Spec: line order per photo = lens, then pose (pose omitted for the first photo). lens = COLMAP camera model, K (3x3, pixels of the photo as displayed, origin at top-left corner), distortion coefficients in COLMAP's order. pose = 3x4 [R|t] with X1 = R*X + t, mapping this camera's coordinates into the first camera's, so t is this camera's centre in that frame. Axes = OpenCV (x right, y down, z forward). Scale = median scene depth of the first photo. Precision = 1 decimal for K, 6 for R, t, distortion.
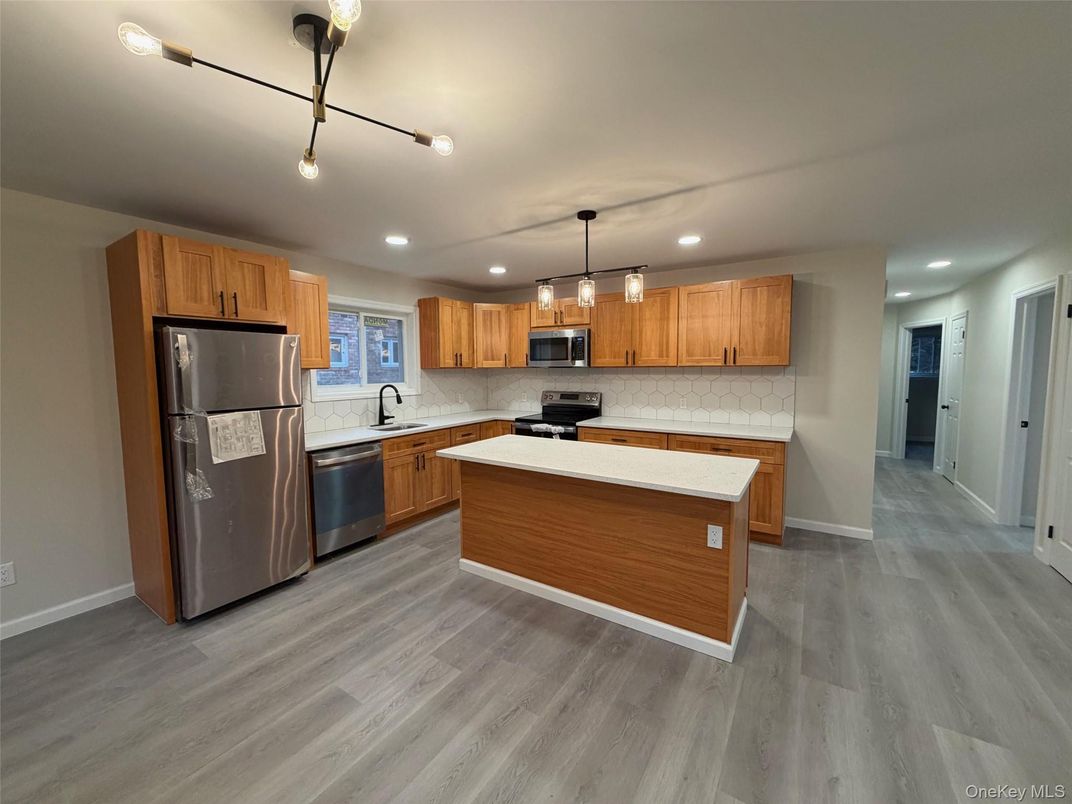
lens RADIAL K [[430.7, 0, 539.1], [0, 430.7, 401.7], [0, 0, 1]] dist [0.047330, -0.000051]
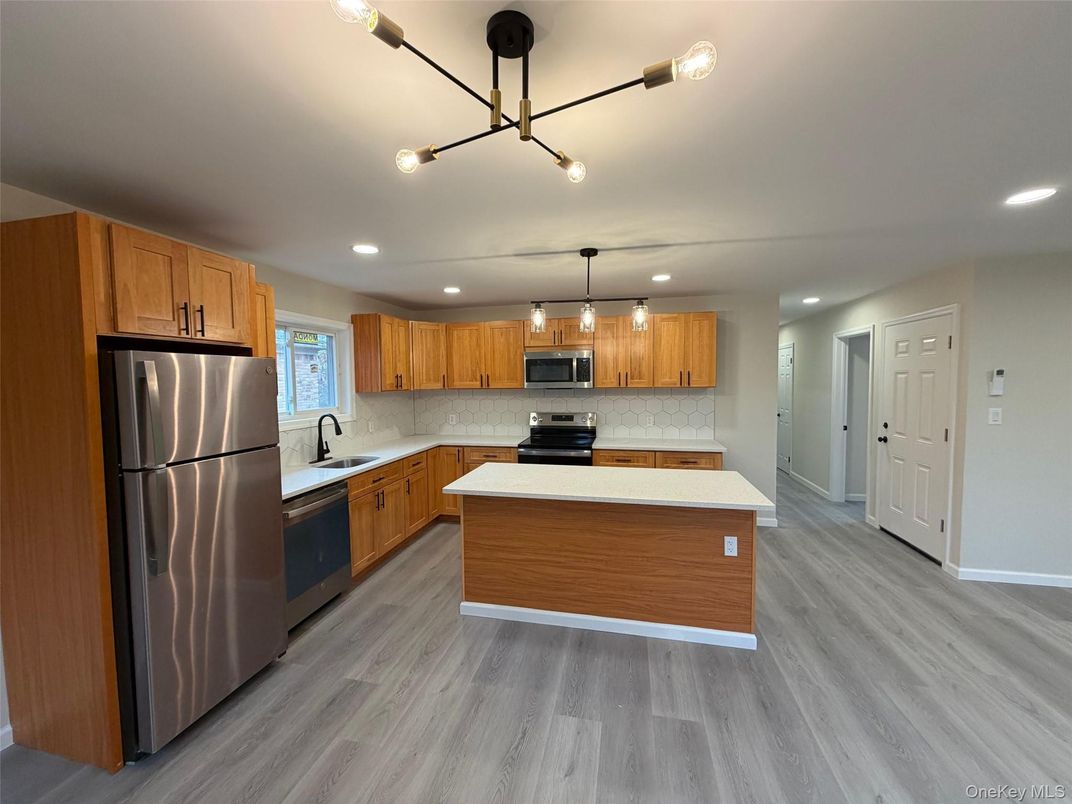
lens RADIAL K [[426.3, 0, 532.7], [0, 426.3, 401.7], [0, 0, 1]] dist [-0.000796, -0.000109]
pose [[0.943430, -0.021944, 0.330844, -0.326323], [0.033774, 0.998978, -0.030049, -0.029577], [-0.329846, 0.039523, 0.943207, 0.091975]]
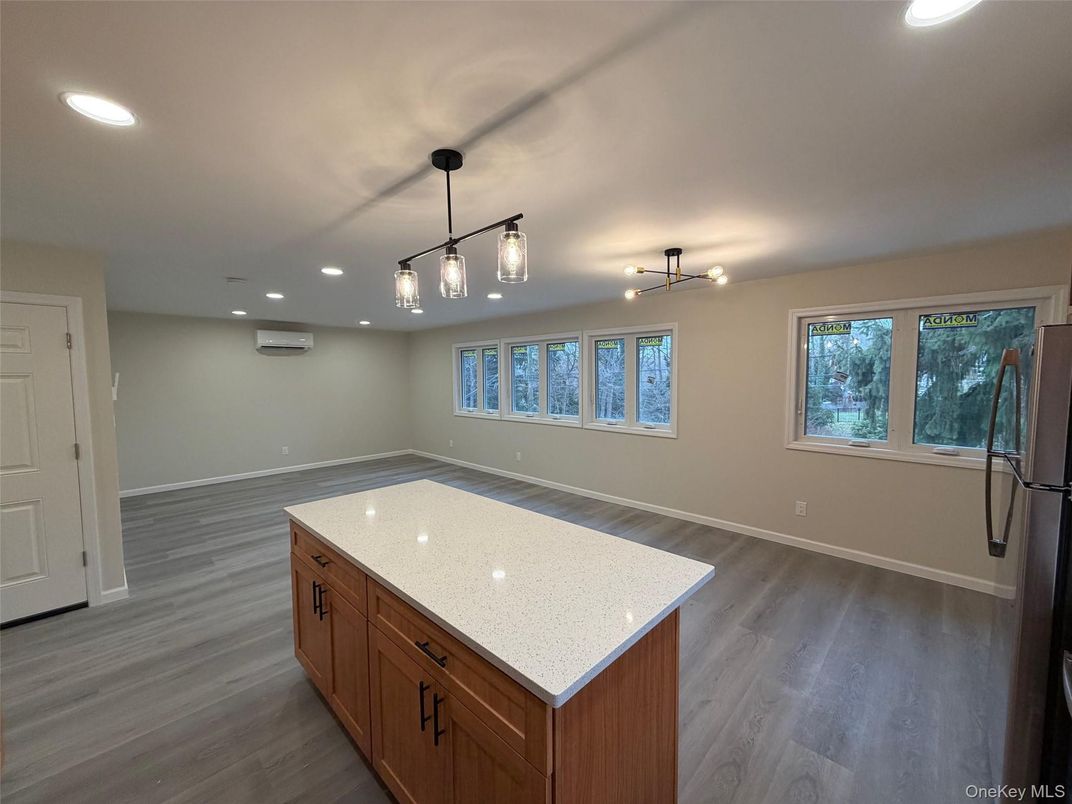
lens RADIAL K [[426.3, 0, 532.7], [0, 426.3, 401.7], [0, 0, 1]] dist [-0.000796, -0.000109]
pose [[-0.976687, 0.000304, 0.214666, -0.128492], [0.032124, 0.988945, 0.144759, -0.143544], [-0.212249, 0.148281, -0.965900, 1.392971]]
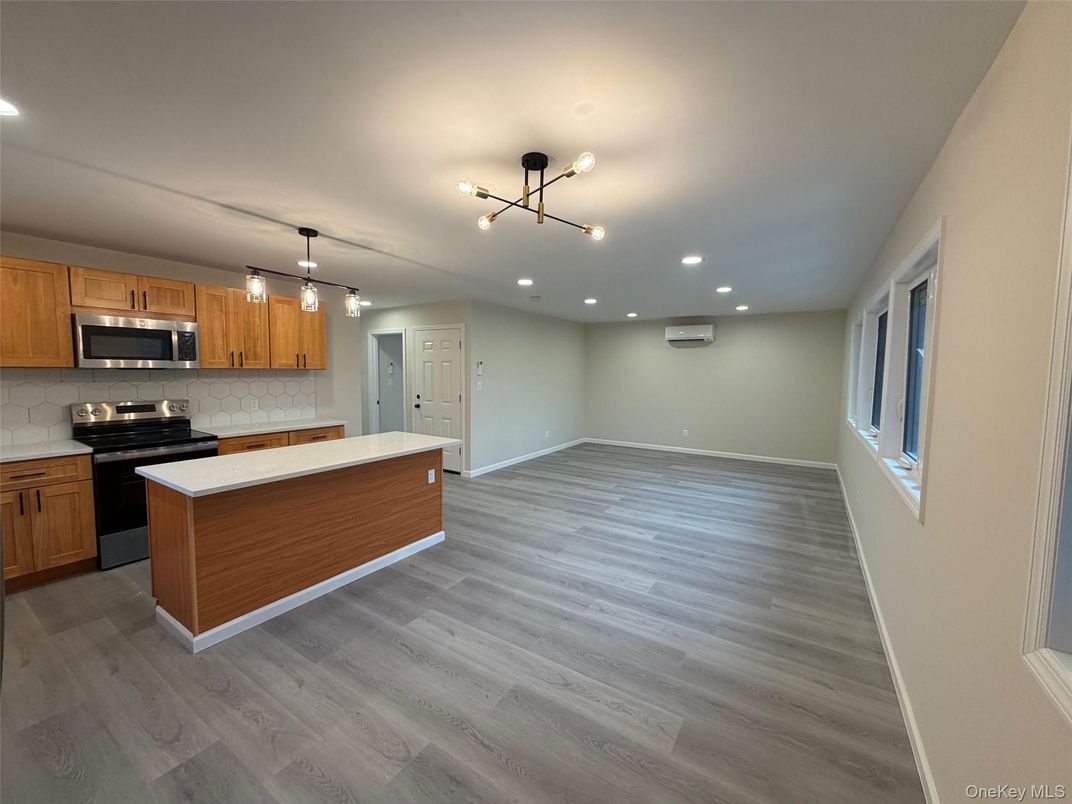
lens RADIAL K [[426.3, 0, 532.7], [0, 426.3, 401.7], [0, 0, 1]] dist [-0.000796, -0.000109]
pose [[0.013344, -0.068681, 0.997549, -0.836140], [0.074629, 0.994924, 0.067502, -0.029945], [-0.997122, 0.073546, 0.018402, 0.409519]]
